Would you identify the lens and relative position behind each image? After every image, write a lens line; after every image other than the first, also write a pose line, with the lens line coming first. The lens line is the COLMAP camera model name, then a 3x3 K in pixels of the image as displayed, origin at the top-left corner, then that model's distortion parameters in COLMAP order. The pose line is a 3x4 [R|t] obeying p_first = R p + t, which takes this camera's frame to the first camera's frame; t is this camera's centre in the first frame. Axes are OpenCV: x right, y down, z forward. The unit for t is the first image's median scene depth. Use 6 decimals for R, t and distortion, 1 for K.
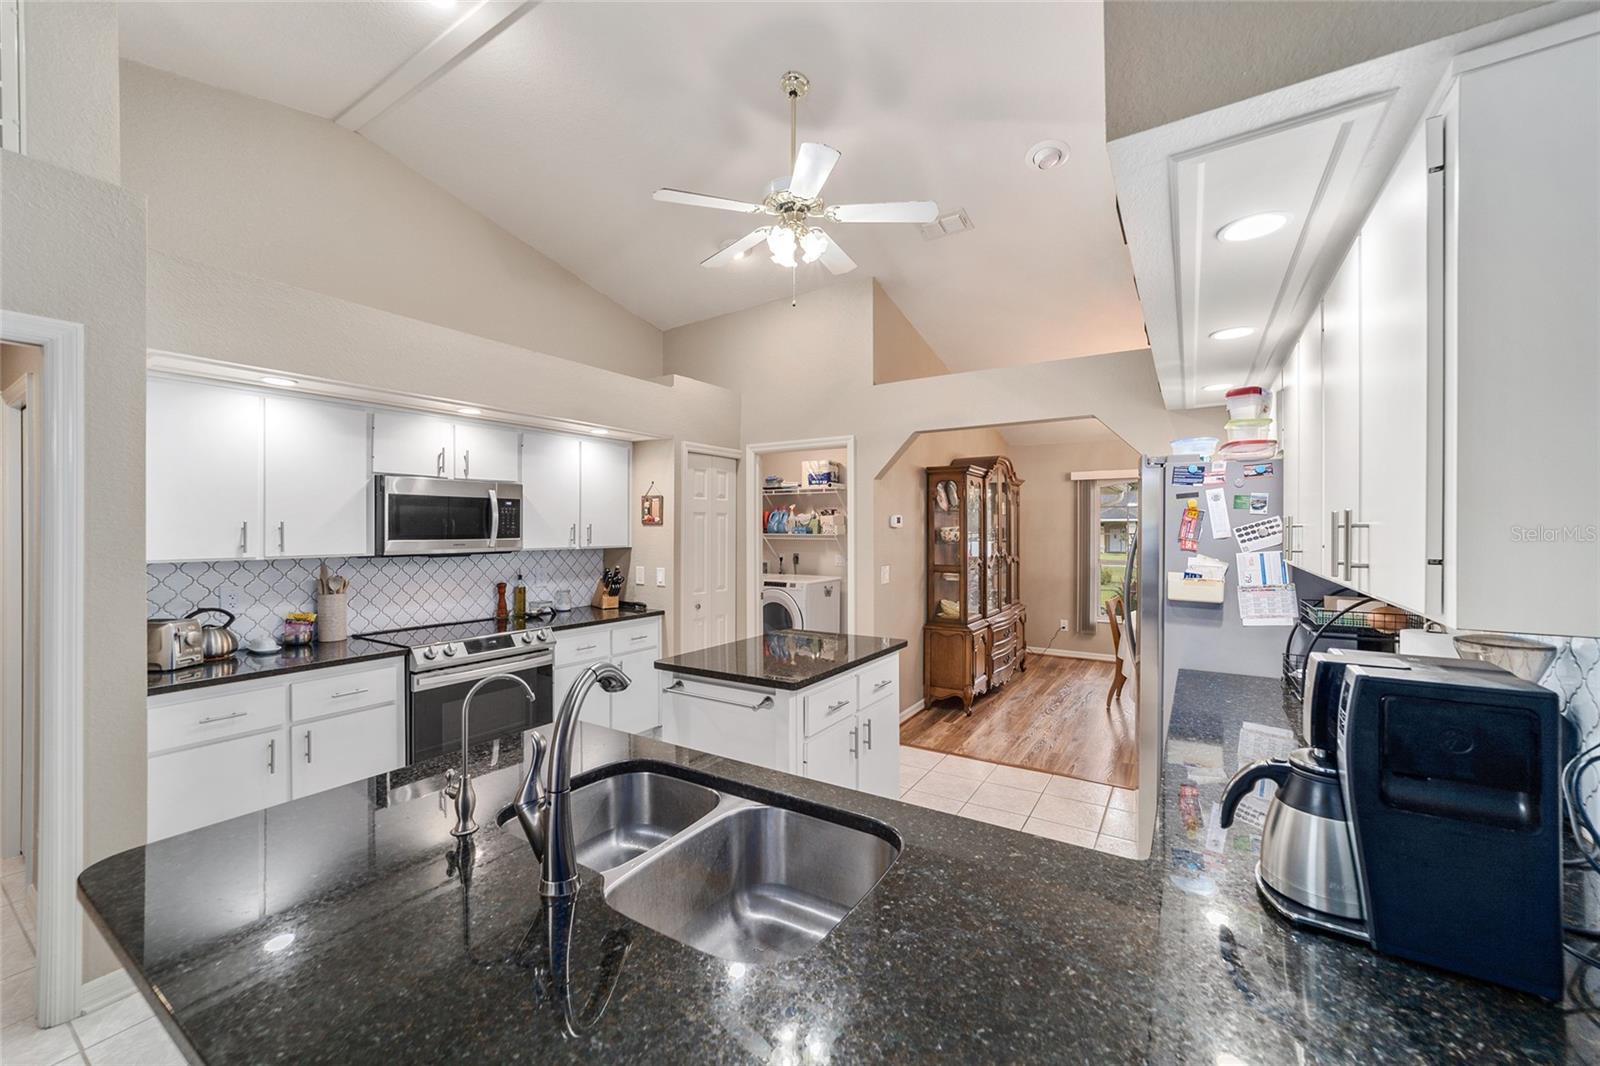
lens RADIAL K [[619.0, 0, 793.4], [0, 619.0, 524.6], [0, 0, 1]] dist [-0.010226, 0.004410]
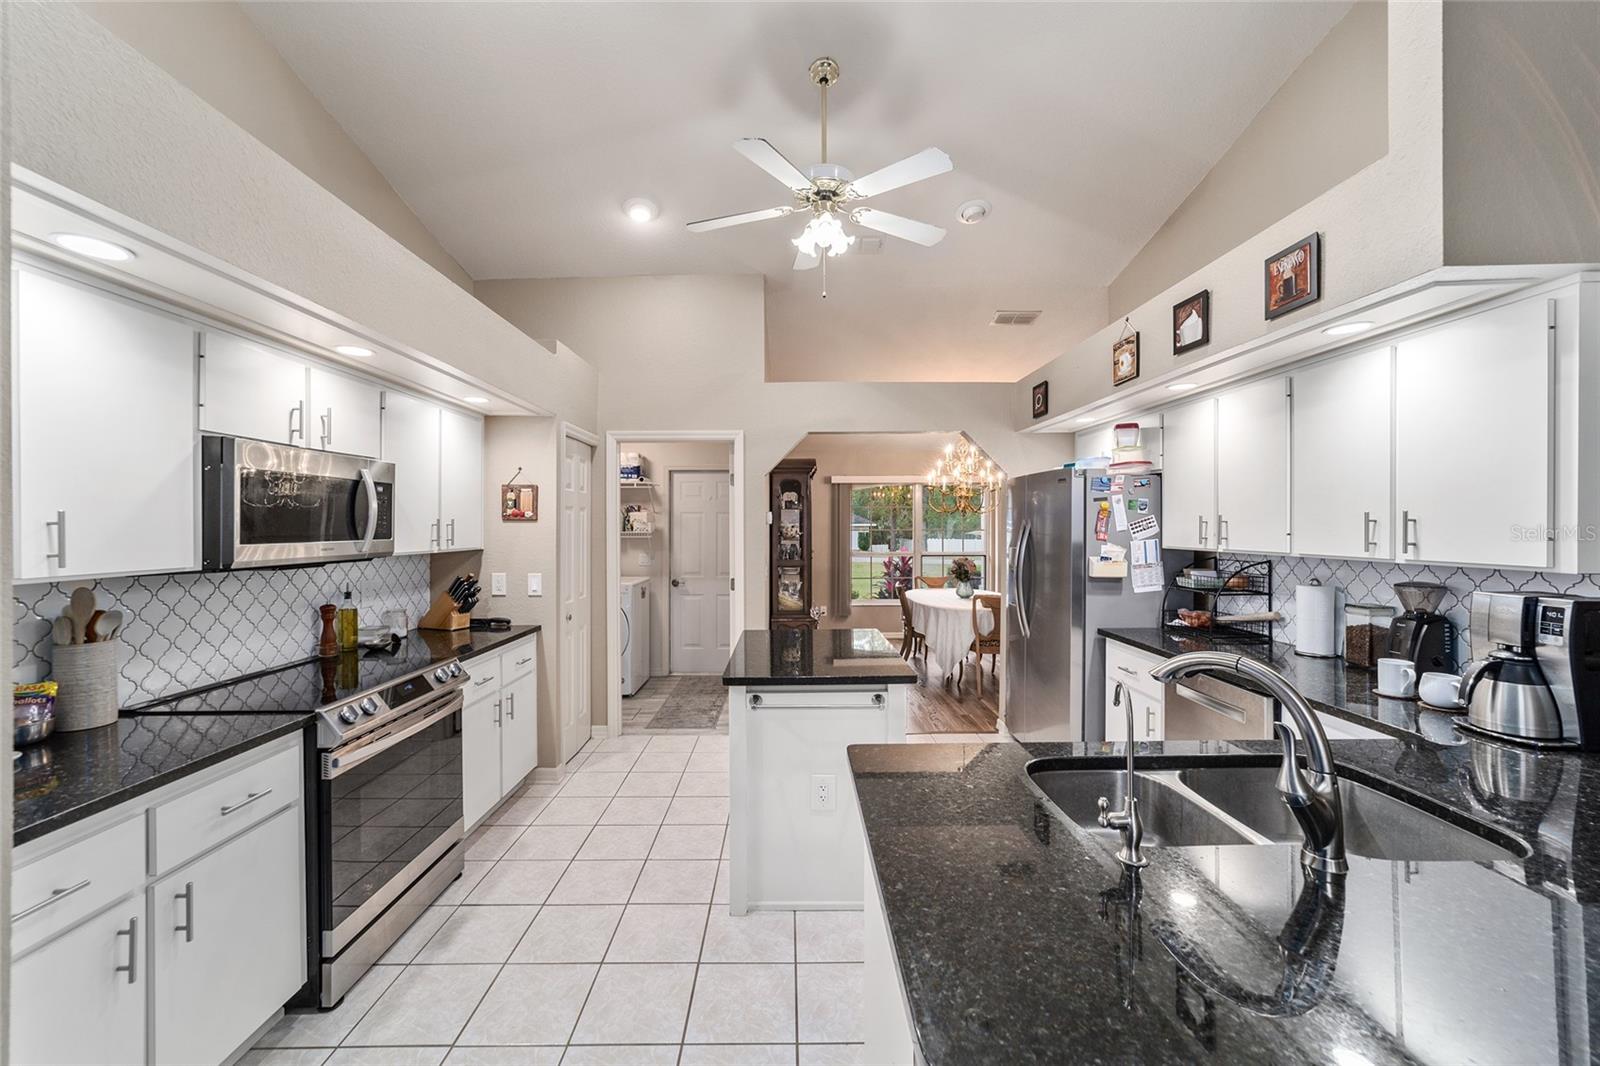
lens RADIAL K [[619.0, 0, 787.3], [0, 619.0, 521.6], [0, 0, 1]] dist [-0.010226, 0.004410]
pose [[0.838946, 0.001983, 0.544211, -0.452871], [-0.000811, 0.999997, -0.002393, 0.003535], [-0.544214, 0.001566, 0.838945, 0.162804]]
